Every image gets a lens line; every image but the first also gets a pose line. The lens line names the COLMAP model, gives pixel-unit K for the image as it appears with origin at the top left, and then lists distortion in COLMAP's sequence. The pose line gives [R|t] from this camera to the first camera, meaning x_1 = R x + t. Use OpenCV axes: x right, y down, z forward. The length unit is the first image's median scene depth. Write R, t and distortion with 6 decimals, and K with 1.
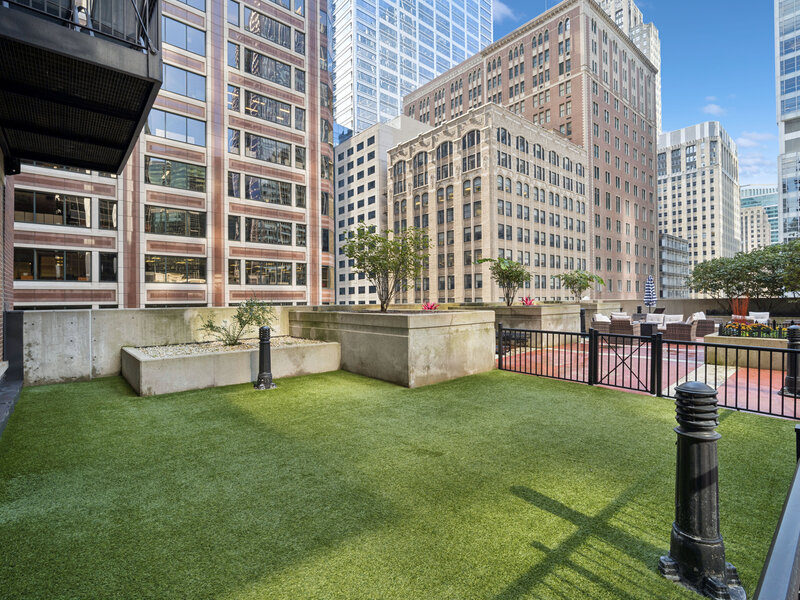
lens RADIAL K [[408.8, 0, 395.5], [0, 408.8, 294.8], [0, 0, 1]] dist [-0.001121, 0.001304]
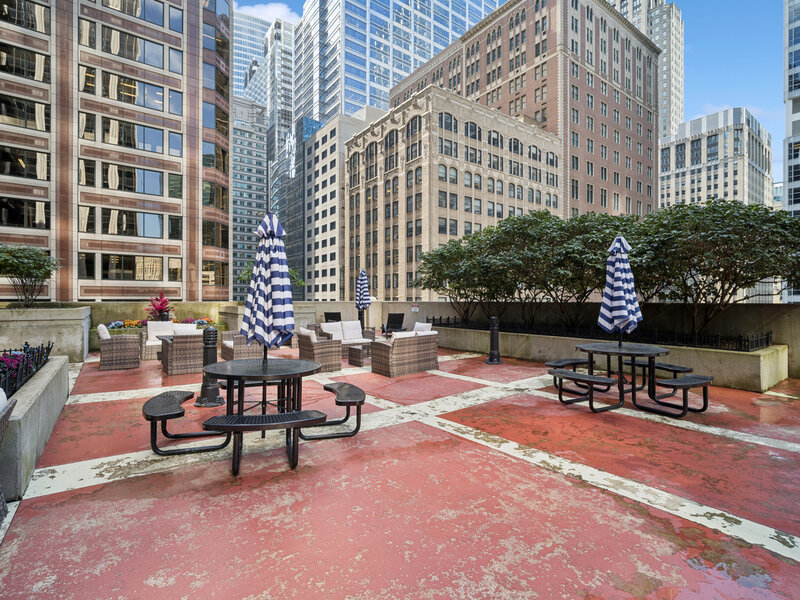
lens RADIAL K [[401.1, 0, 388.1], [0, 401.1, 299.0], [0, 0, 1]] dist [-0.004819, 0.001651]
pose [[0.995691, 0.014993, -0.091514, 0.171092], [-0.013556, 0.999775, 0.016299, -0.002120], [0.091737, -0.014989, 0.995670, 0.065784]]
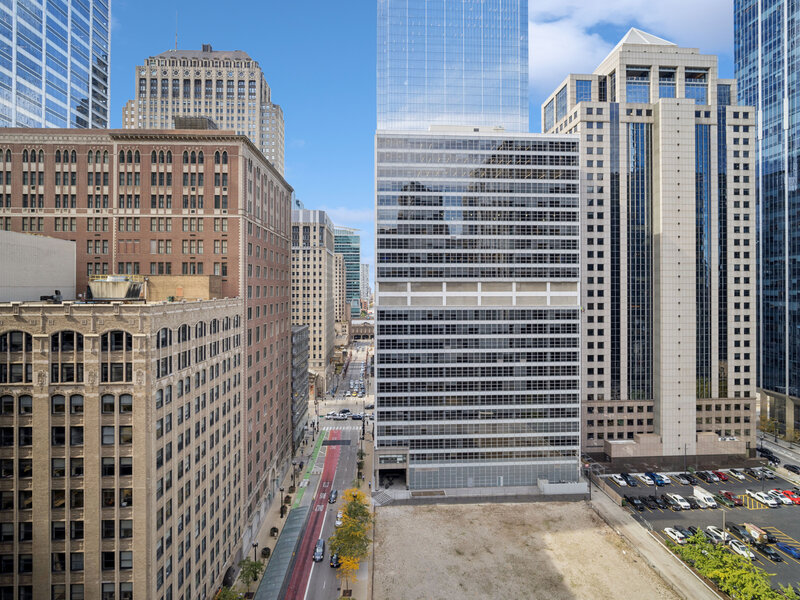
lens RADIAL K [[408.8, 0, 395.5], [0, 408.8, 294.8], [0, 0, 1]] dist [-0.001121, 0.001304]
pose [[0.632296, 0.004940, 0.774712, -0.057545], [-0.023663, 0.999636, 0.012938, -0.386913], [-0.774366, -0.026513, 0.632182, 0.104435]]
